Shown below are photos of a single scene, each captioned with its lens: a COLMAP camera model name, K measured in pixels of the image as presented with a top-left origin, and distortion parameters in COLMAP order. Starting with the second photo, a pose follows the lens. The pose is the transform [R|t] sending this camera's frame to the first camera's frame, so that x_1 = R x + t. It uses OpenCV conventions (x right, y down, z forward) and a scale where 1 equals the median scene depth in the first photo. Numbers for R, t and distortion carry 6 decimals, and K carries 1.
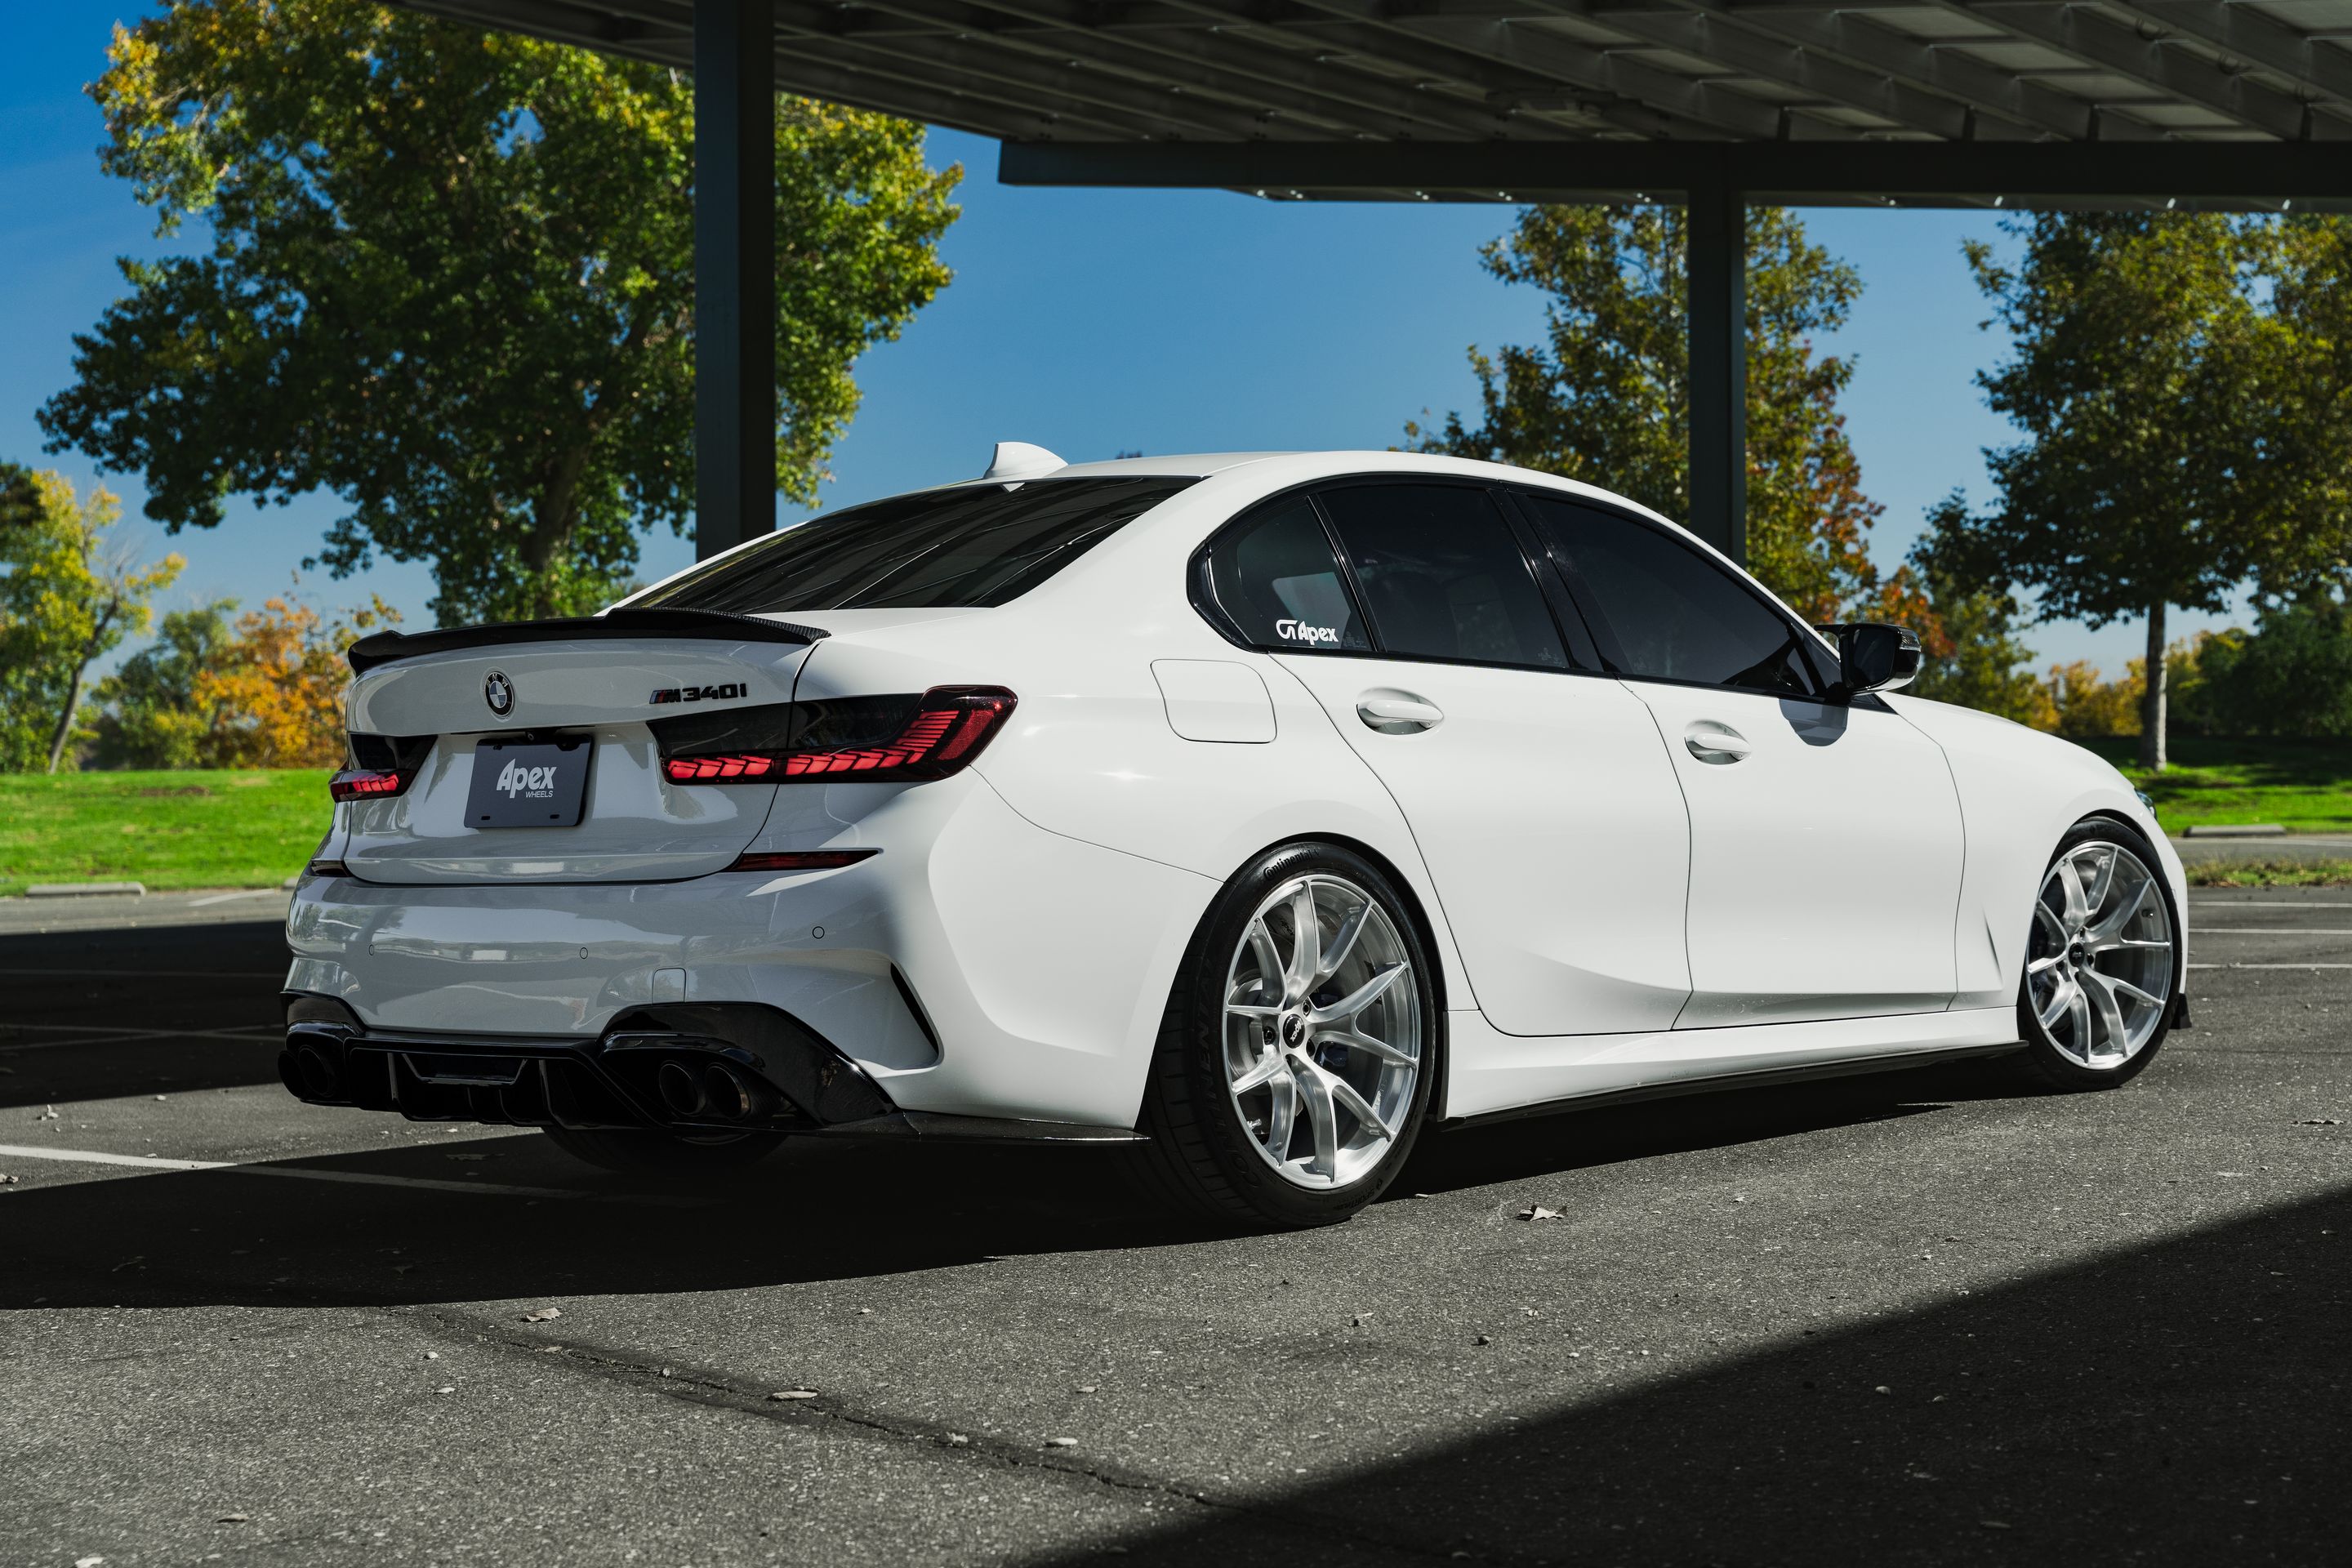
lens RADIAL K [[3354.5, 0, 1176.0], [0, 3354.5, 784.0], [0, 0, 1]] dist [0.016758, 0.101548]
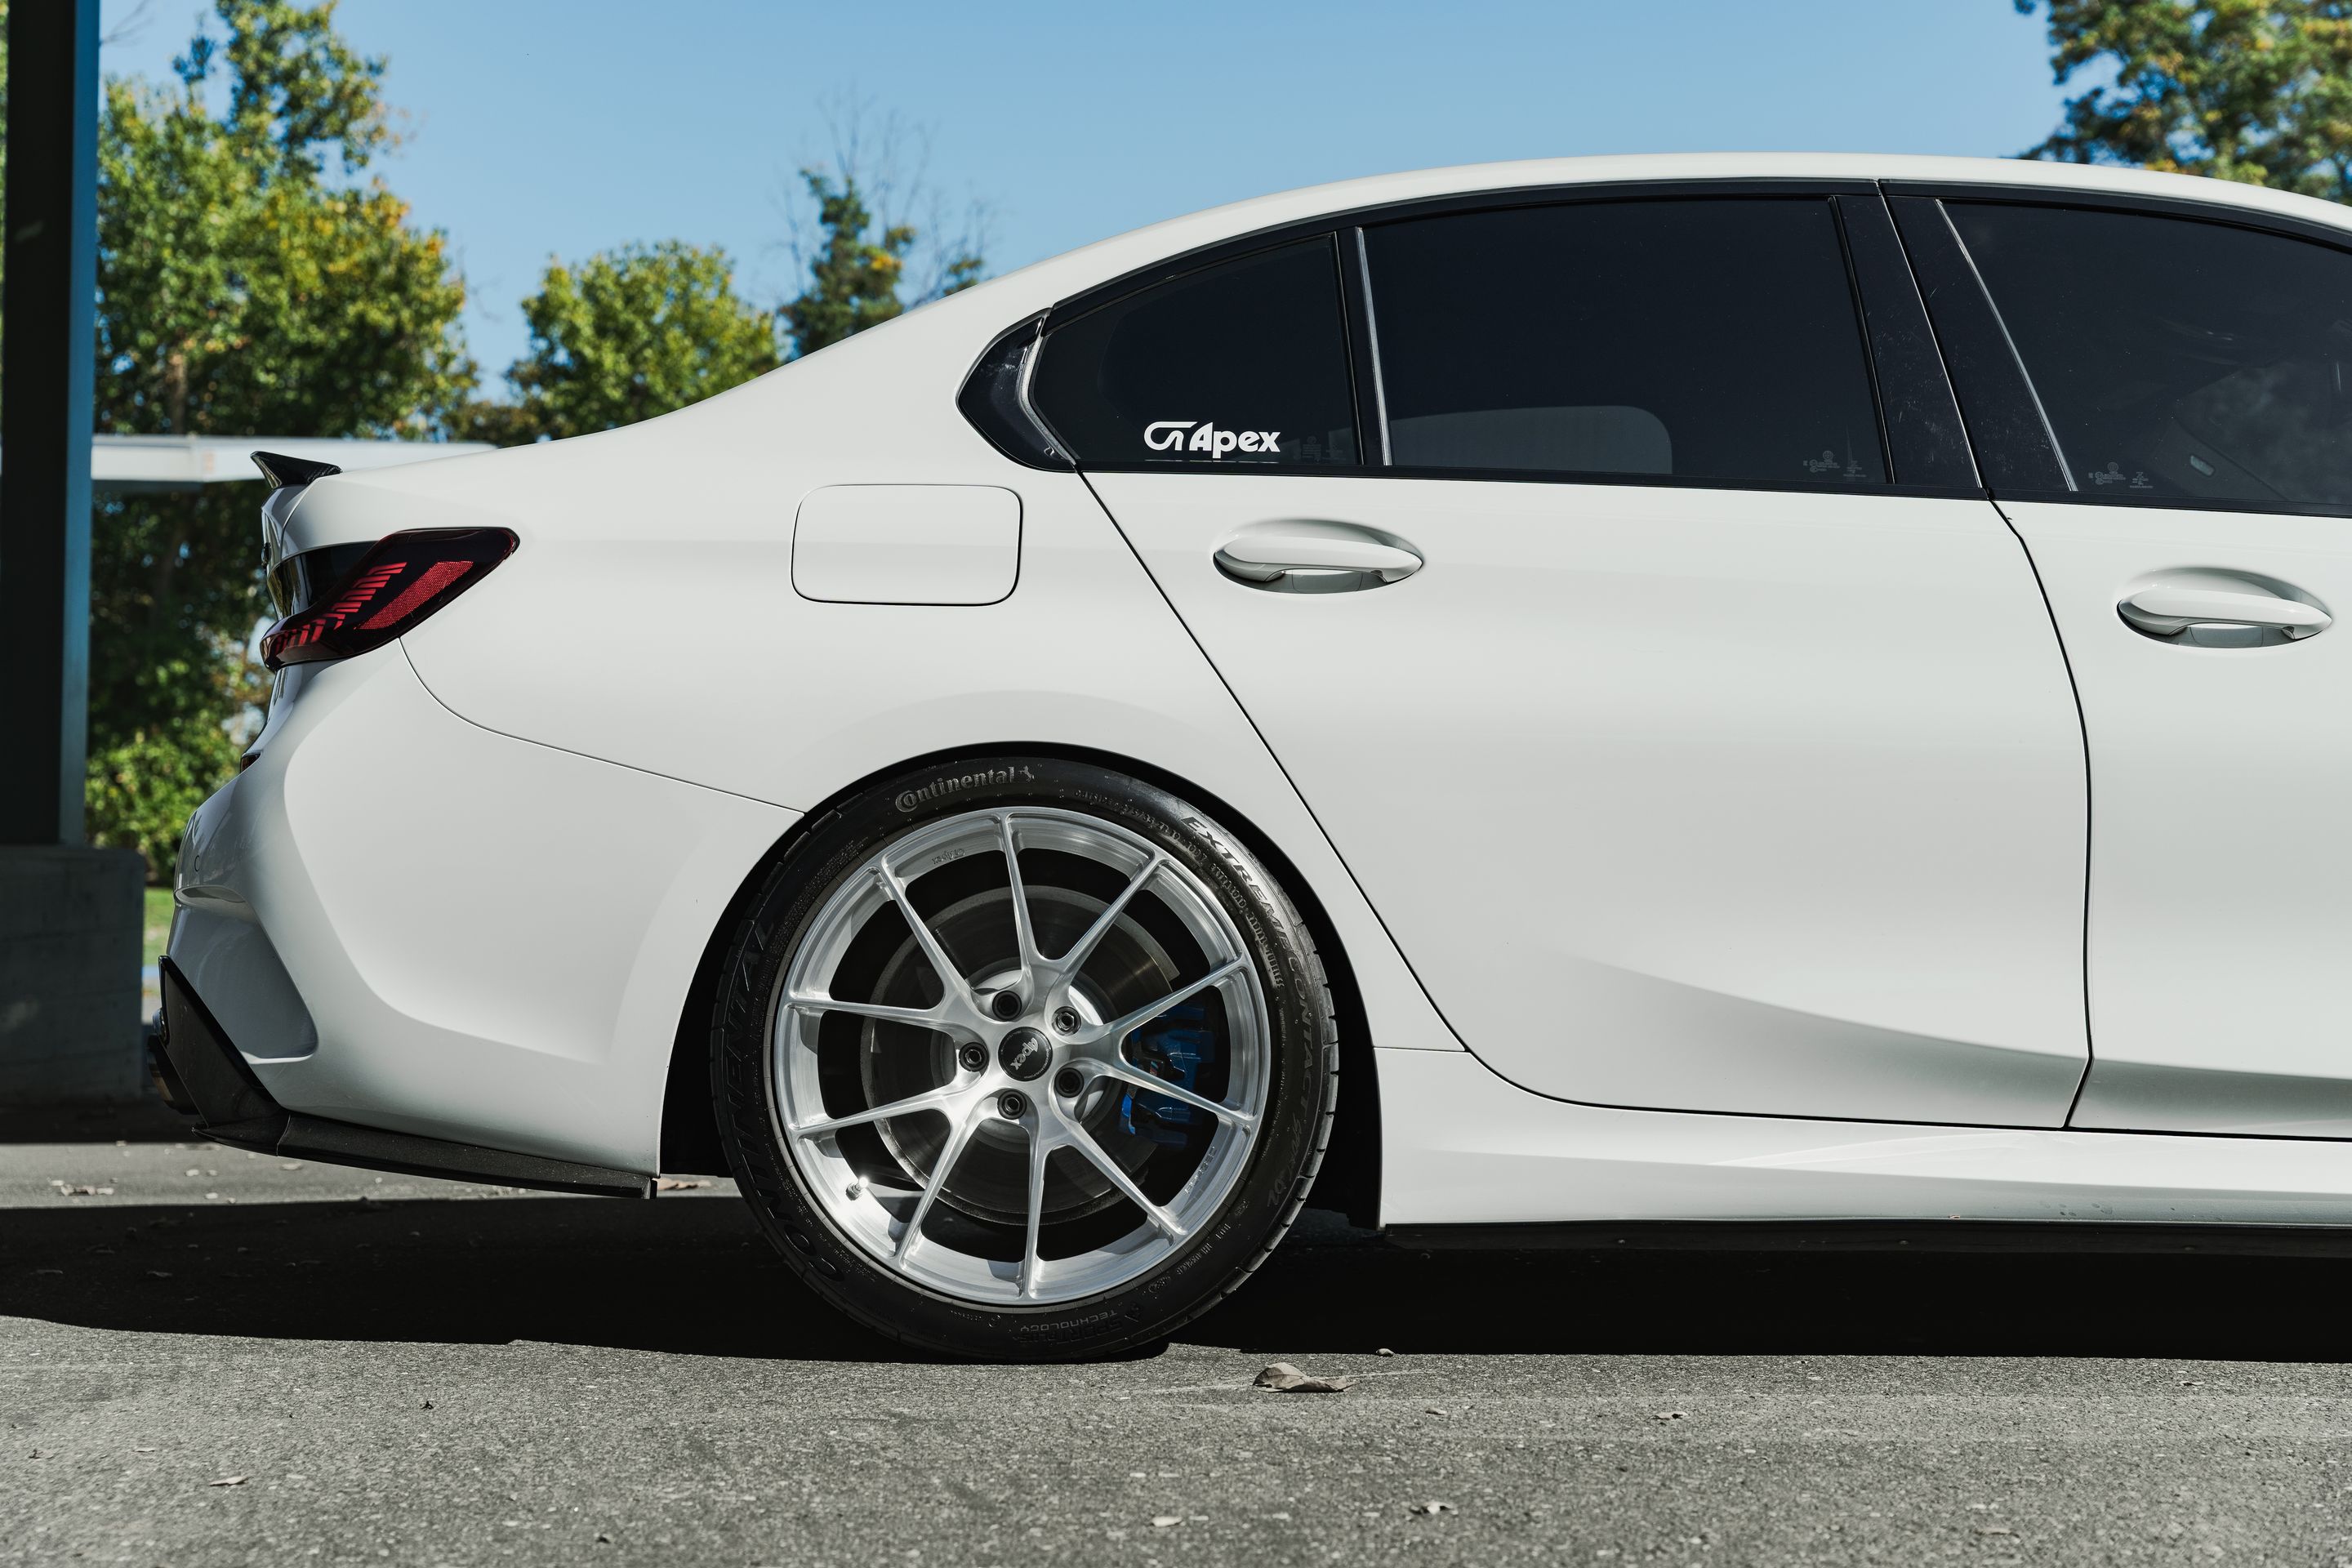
lens RADIAL K [[3354.5, 0, 1176.0], [0, 3354.5, 784.0], [0, 0, 1]] dist [0.016758, 0.101548]
pose [[0.647661, -0.012658, -0.761824, 0.069782], [-0.013925, 0.999498, -0.028445, 0.005161], [0.761802, 0.029031, 0.647159, 0.078545]]
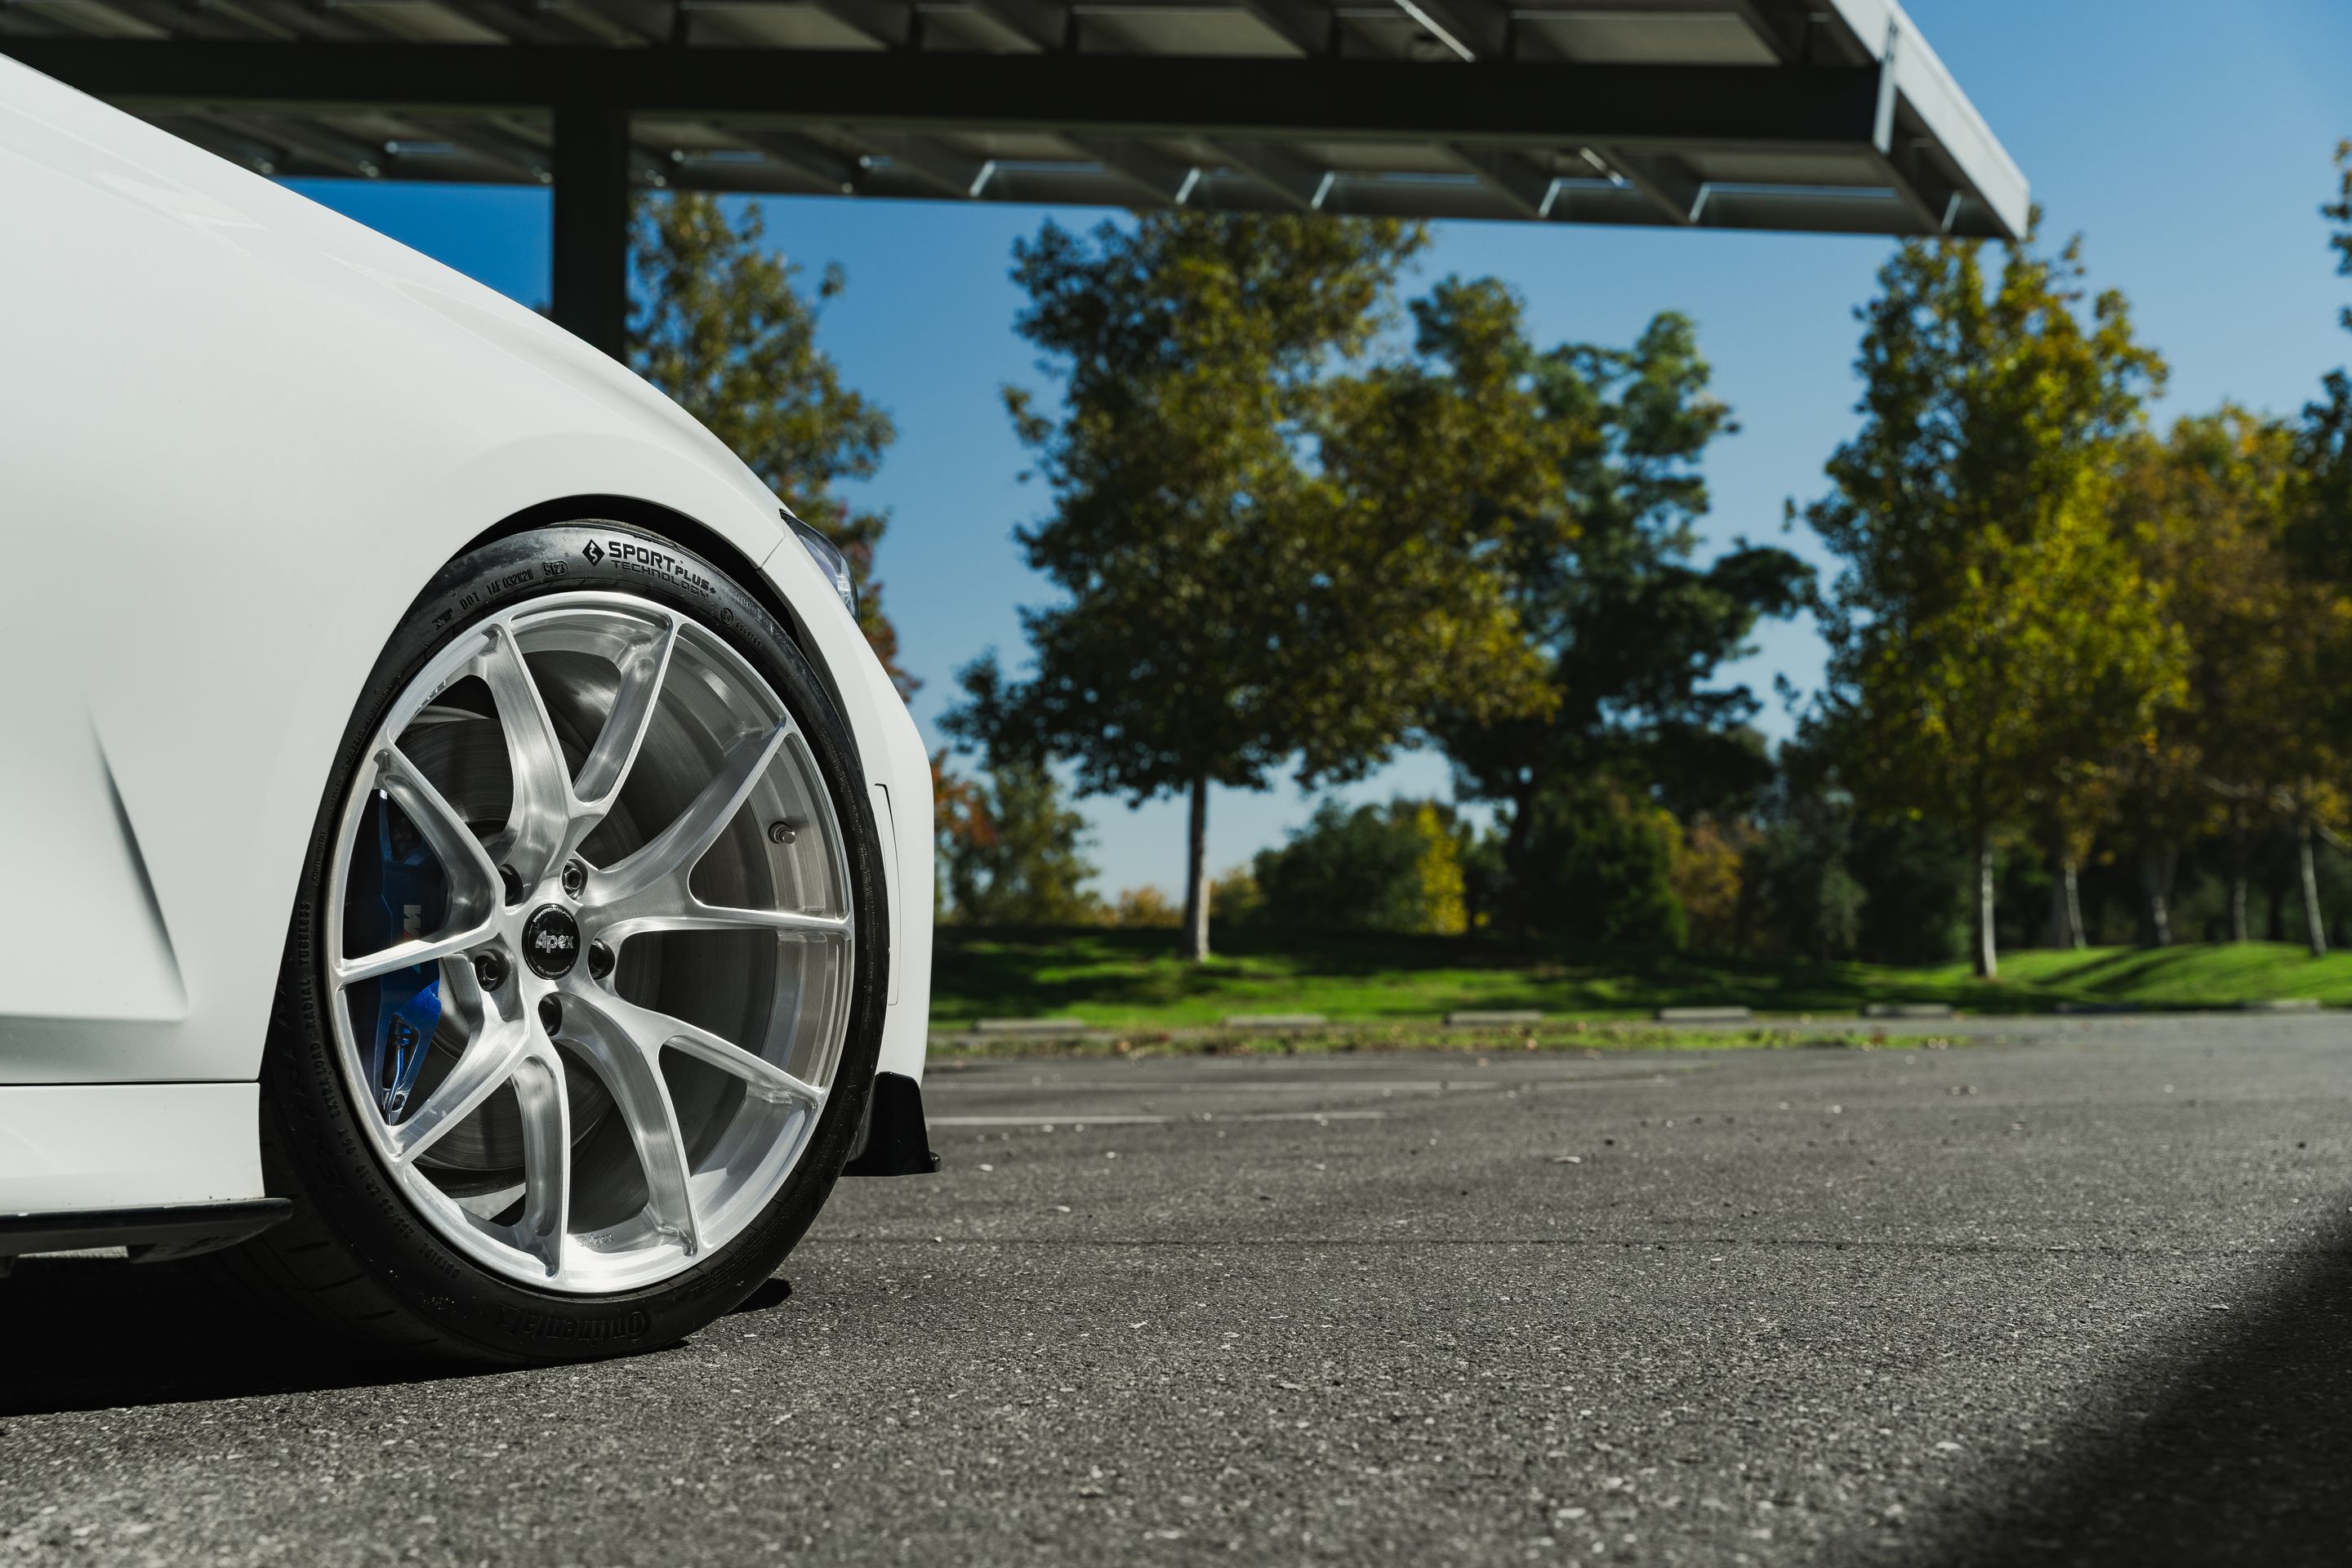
lens RADIAL K [[3354.5, 0, 1176.0], [0, 3354.5, 784.0], [0, 0, 1]] dist [0.016758, 0.101548]
pose [[0.963915, 0.026858, 0.264853, 0.042147], [-0.008974, 0.997610, -0.068505, 0.010086], [-0.266060, 0.063656, 0.961852, 0.117533]]
